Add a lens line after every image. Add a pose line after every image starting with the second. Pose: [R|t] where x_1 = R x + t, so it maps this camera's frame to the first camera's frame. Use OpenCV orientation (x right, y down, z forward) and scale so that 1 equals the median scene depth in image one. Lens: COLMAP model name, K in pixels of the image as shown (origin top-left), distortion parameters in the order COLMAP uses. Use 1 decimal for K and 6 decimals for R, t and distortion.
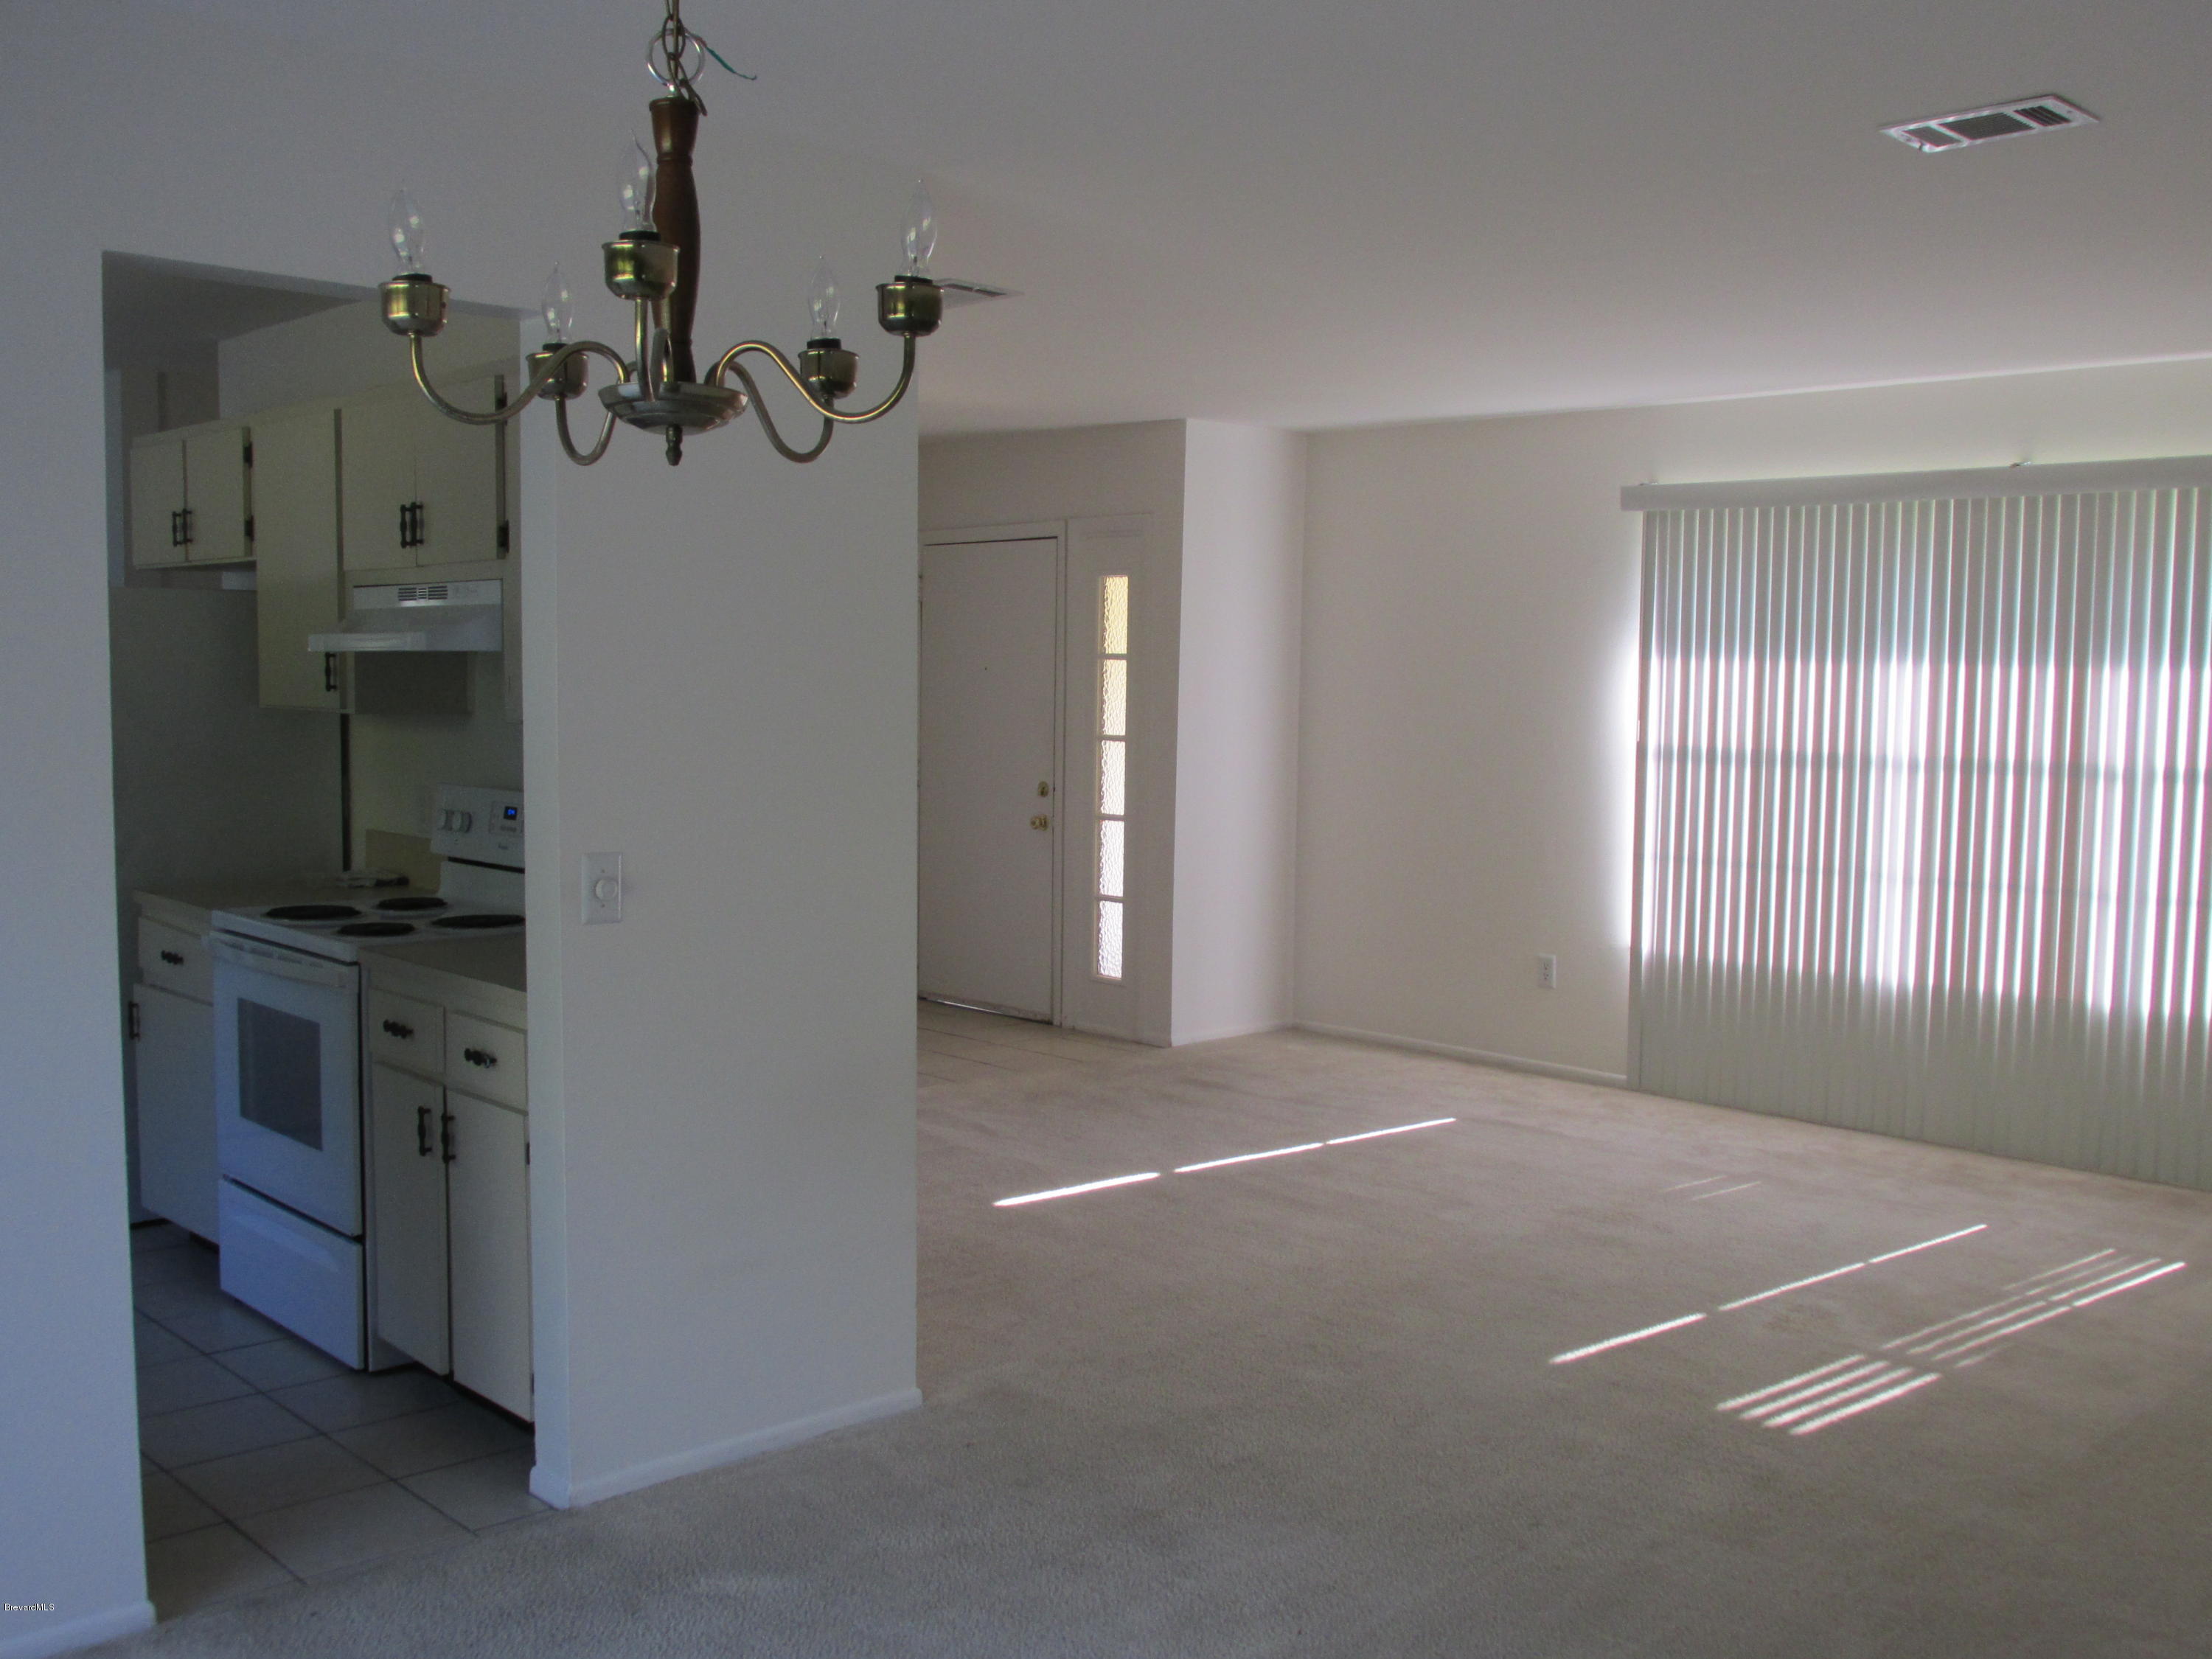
lens RADIAL K [[2148.8, 0, 1092.7], [0, 2148.8, 828.8], [0, 0, 1]] dist [-0.028900, 0.014834]
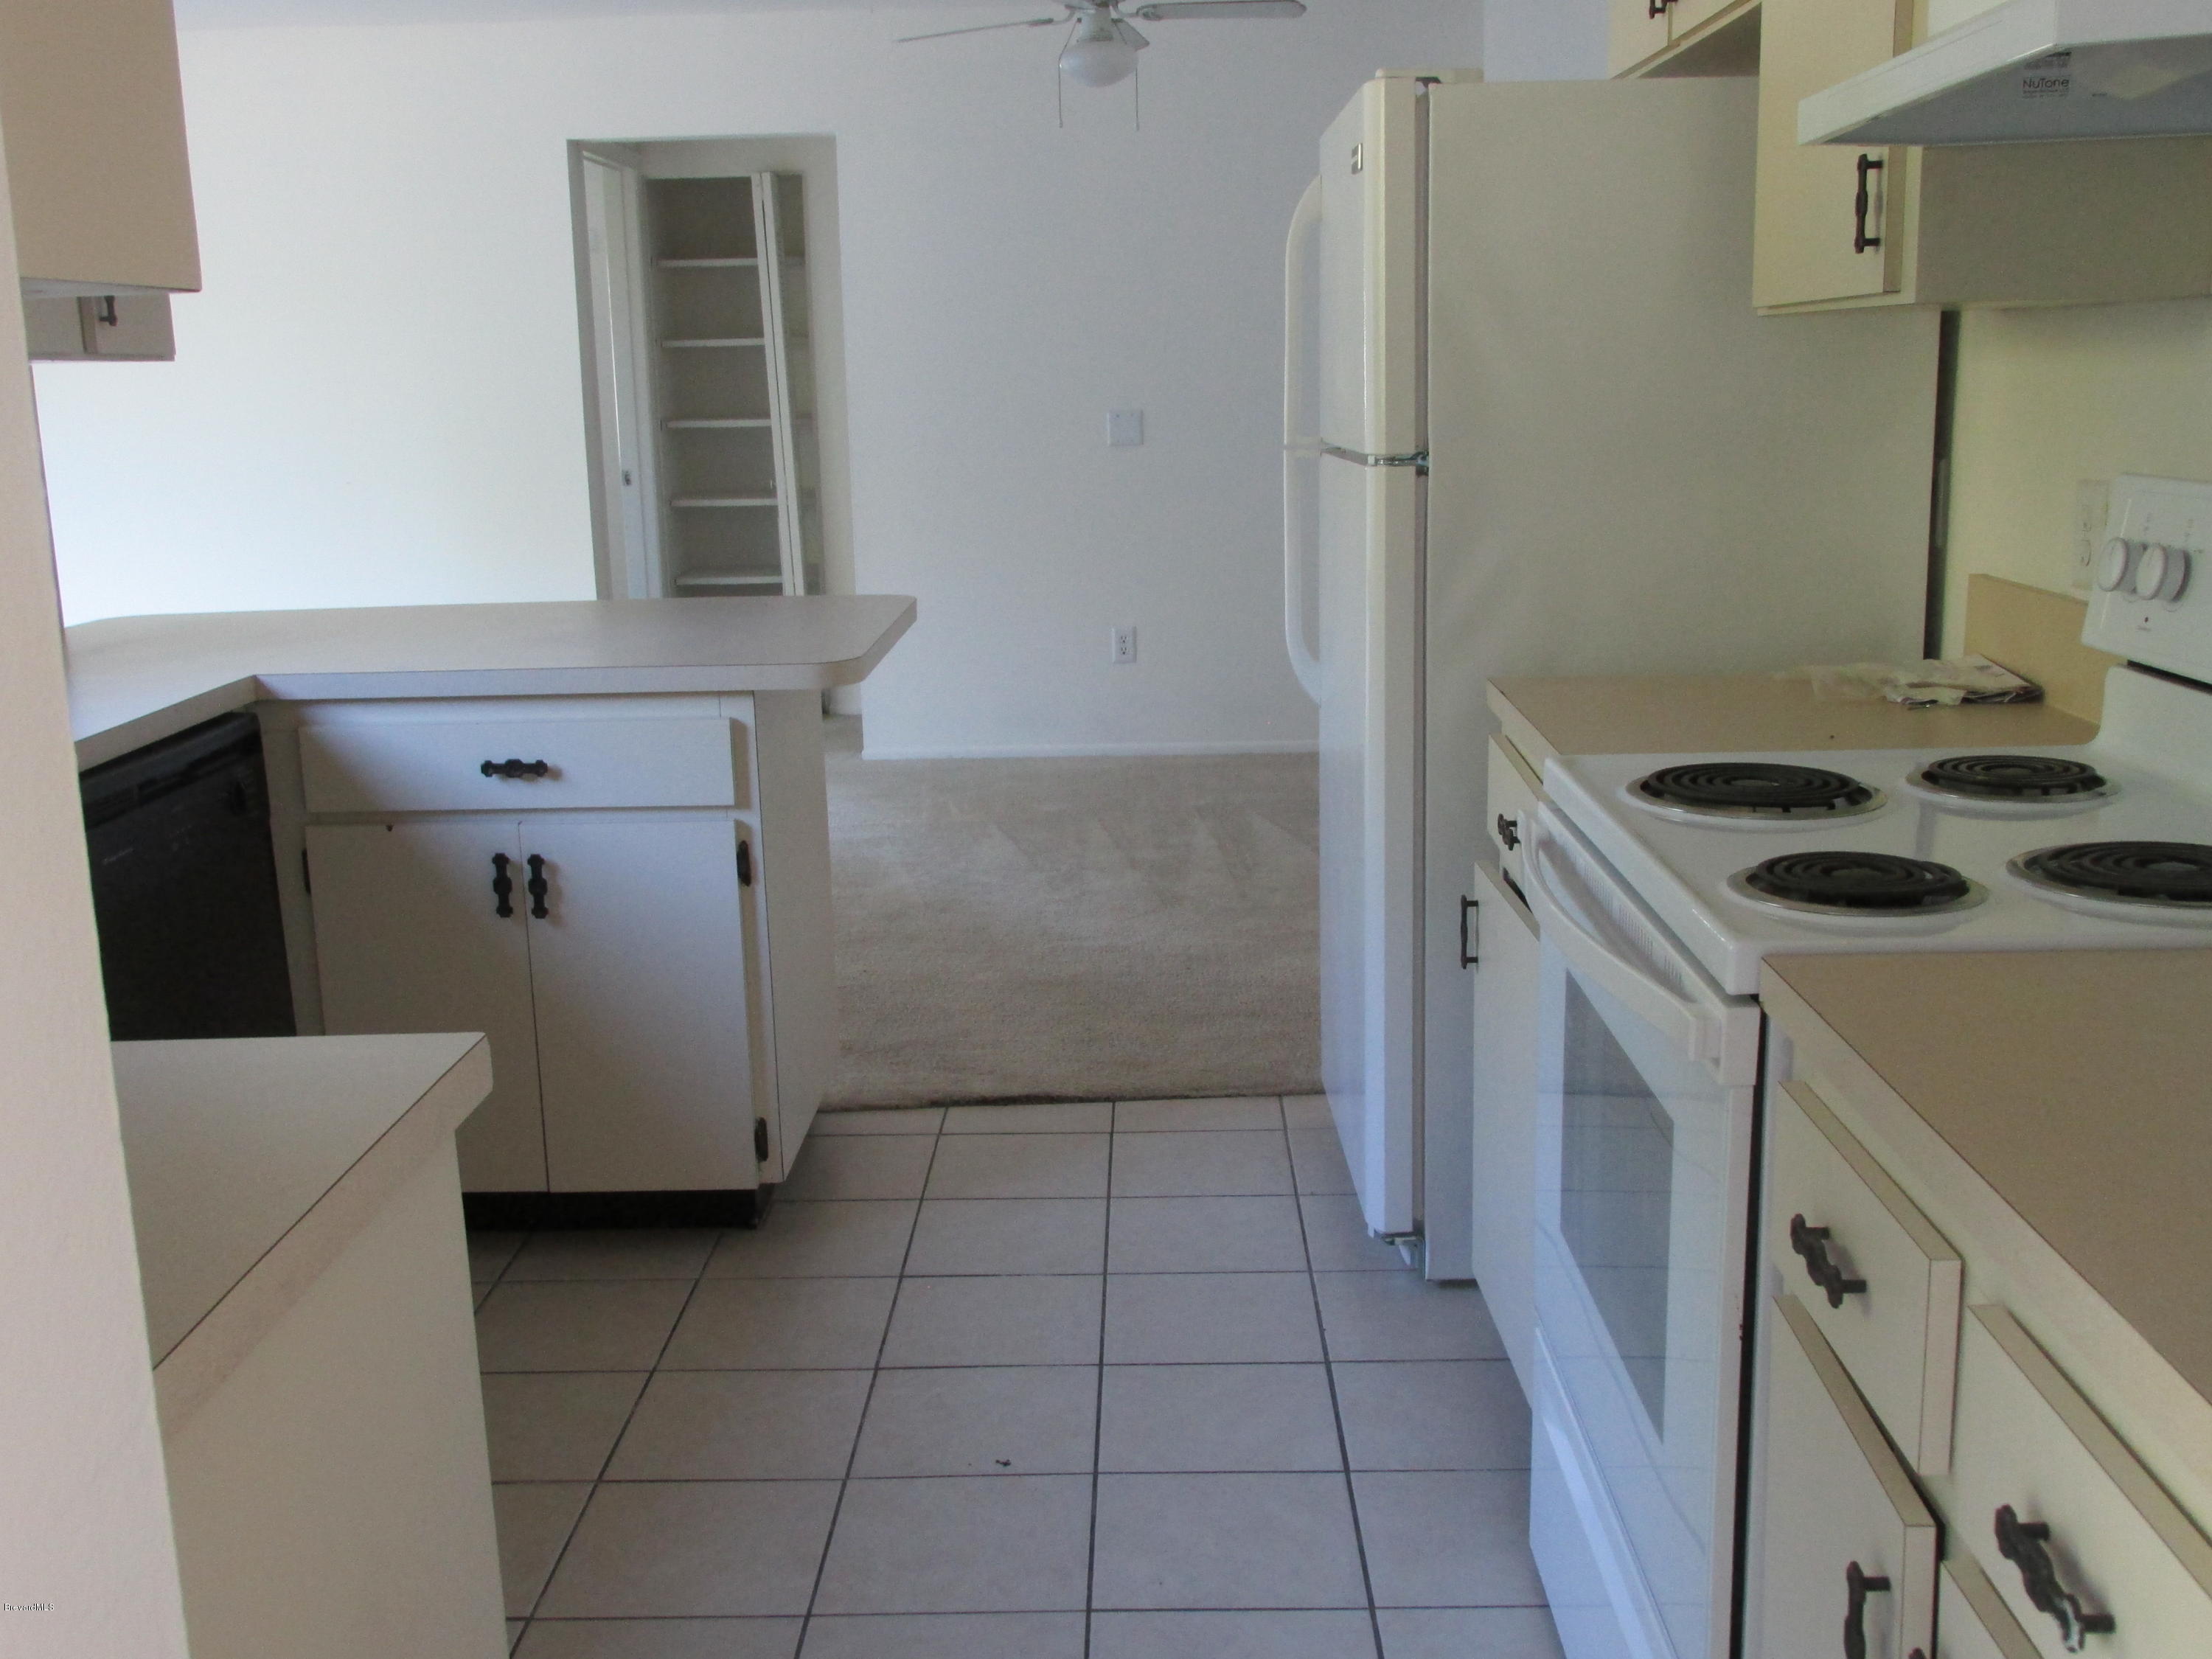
lens RADIAL K [[2148.8, 0, 1092.7], [0, 2148.8, 828.8], [0, 0, 1]] dist [-0.028900, 0.014834]
pose [[0.706782, 0.113572, -0.698256, -0.156122], [-0.015372, 0.989262, 0.145344, -0.010570], [0.707264, -0.091993, 0.700938, 0.586096]]
